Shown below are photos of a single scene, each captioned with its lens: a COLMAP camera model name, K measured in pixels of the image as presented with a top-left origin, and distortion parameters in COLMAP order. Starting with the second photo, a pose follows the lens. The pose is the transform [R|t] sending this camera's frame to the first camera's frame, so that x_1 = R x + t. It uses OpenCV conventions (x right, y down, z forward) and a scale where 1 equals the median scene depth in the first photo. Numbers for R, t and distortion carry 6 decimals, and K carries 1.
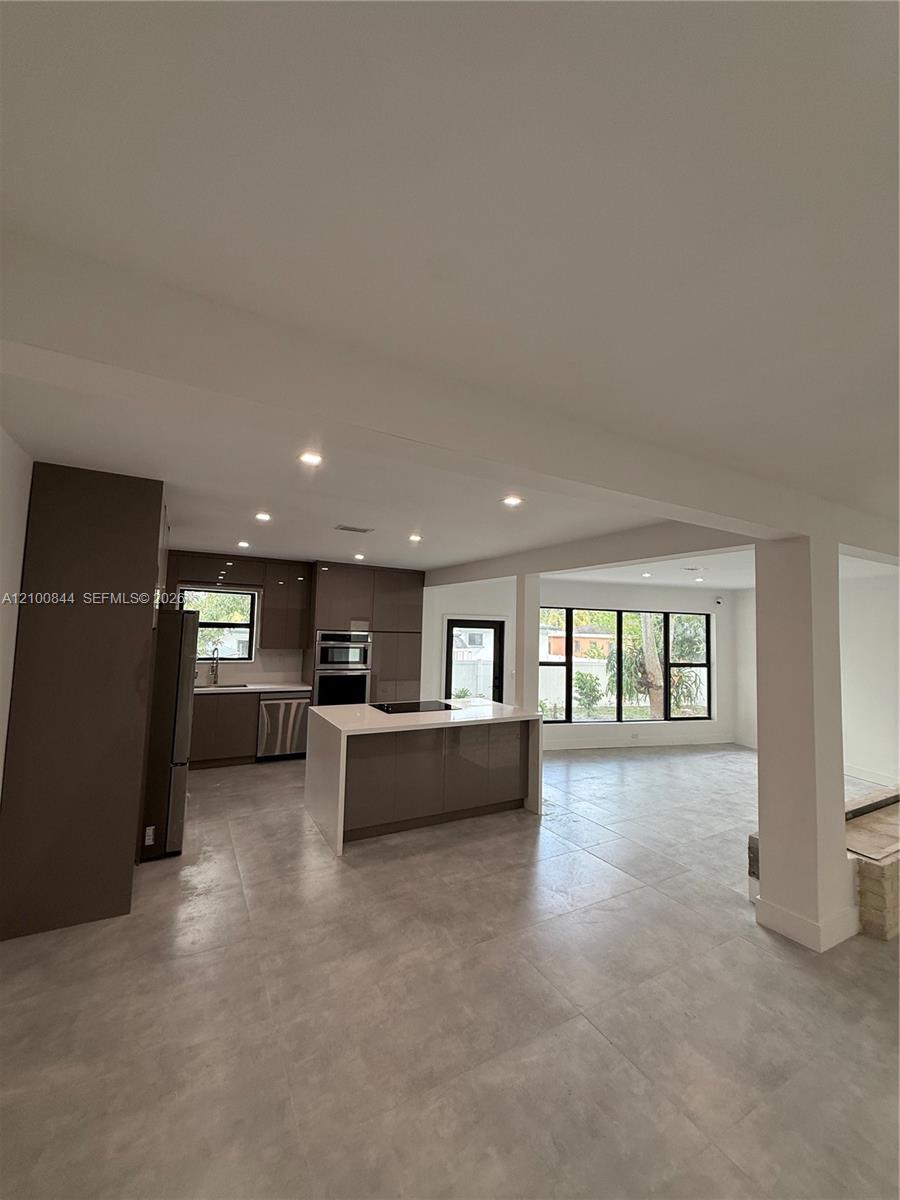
lens RADIAL K [[477.3, 0, 451.0], [0, 477.3, 594.9], [0, 0, 1]] dist [0.000118, -0.000016]
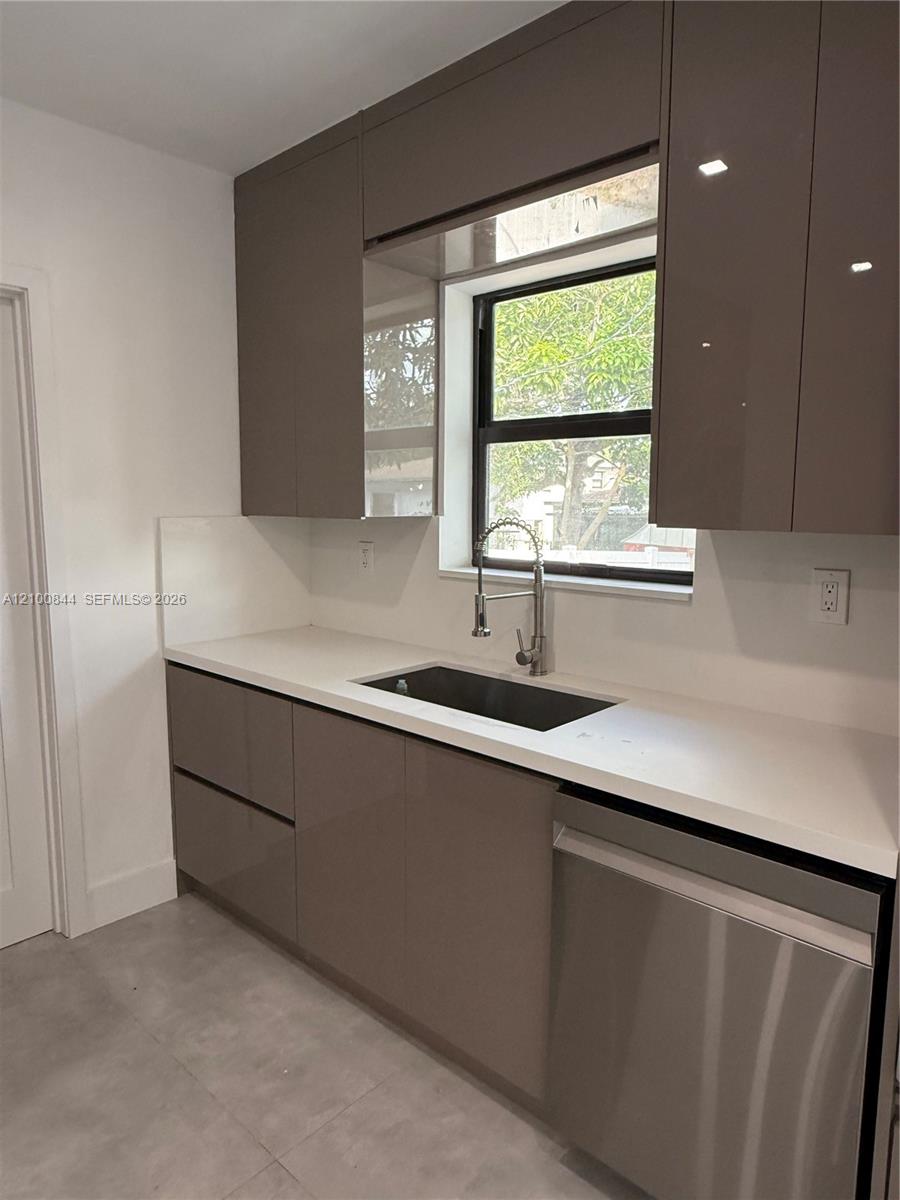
lens RADIAL K [[768.3, 0, 453.5], [0, 768.3, 600.2], [0, 0, 1]] dist [0.002468, -0.000097]
pose [[0.311522, 0.097851, -0.945188, -0.149973], [0.072658, 0.989319, 0.126367, 0.096985], [0.947457, -0.108041, 0.301085, 0.828018]]
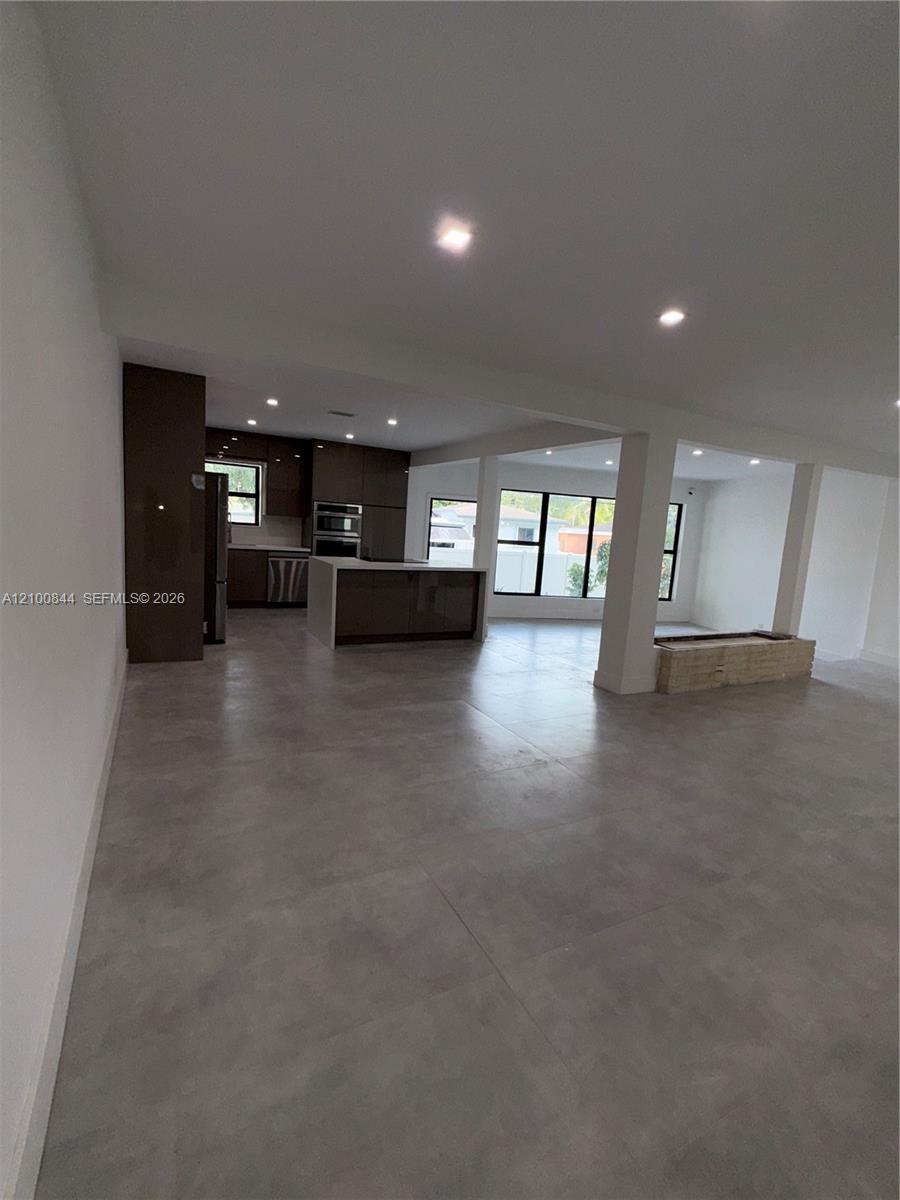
lens RADIAL K [[542.1, 0, 451.5], [0, 542.1, 597.4], [0, 0, 1]] dist [-0.000579, 0.000294]
pose [[0.998978, 0.040795, -0.019462, 0.087118], [-0.036027, 0.978684, 0.202186, 0.025209], [0.027295, -0.201278, 0.979154, -0.325187]]
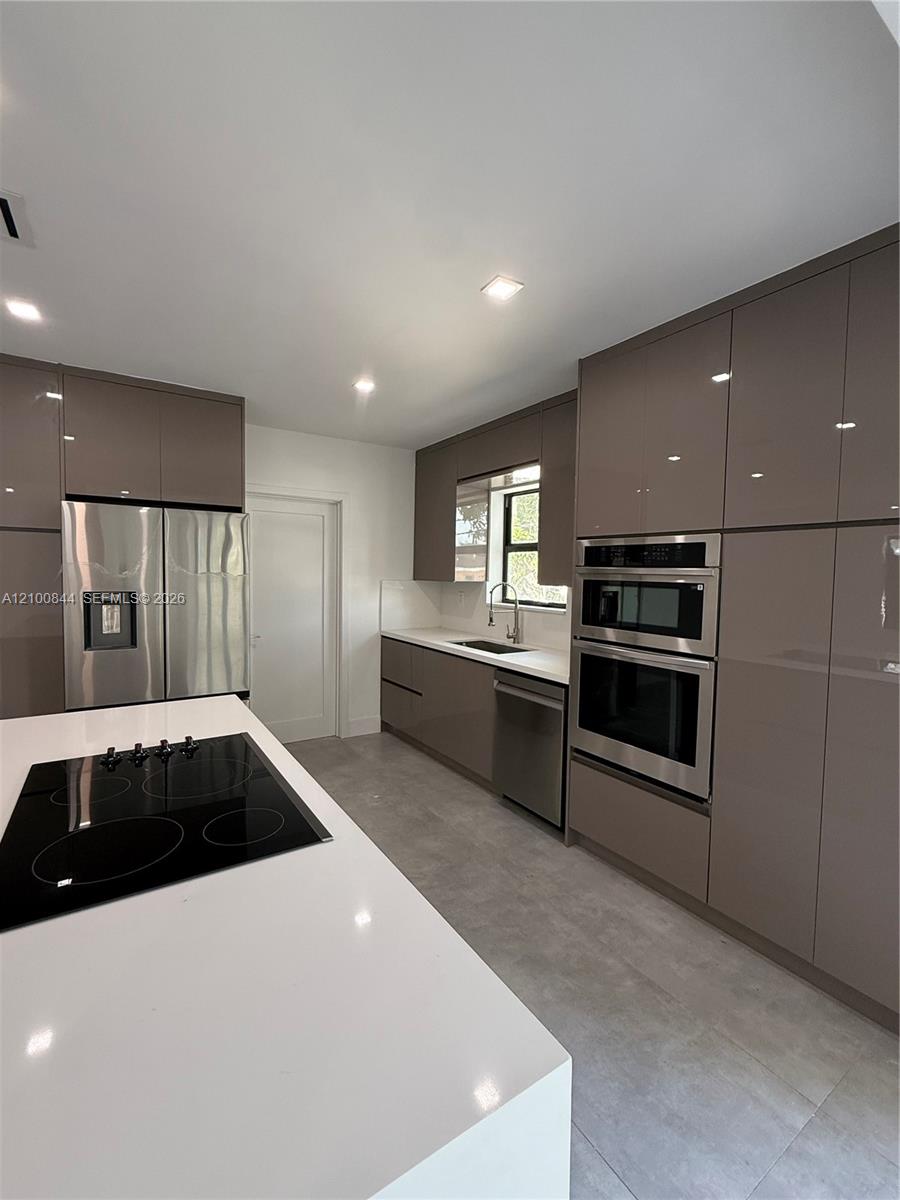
lens RADIAL K [[514.1, 0, 450.0], [0, 514.1, 600.0], [0, 0, 1]] dist [0.000627, 0.000625]
pose [[0.069498, 0.027467, -0.997204, 0.138157], [0.056955, 0.997881, 0.031455, 0.104152], [0.995955, -0.058982, 0.067786, 0.852821]]
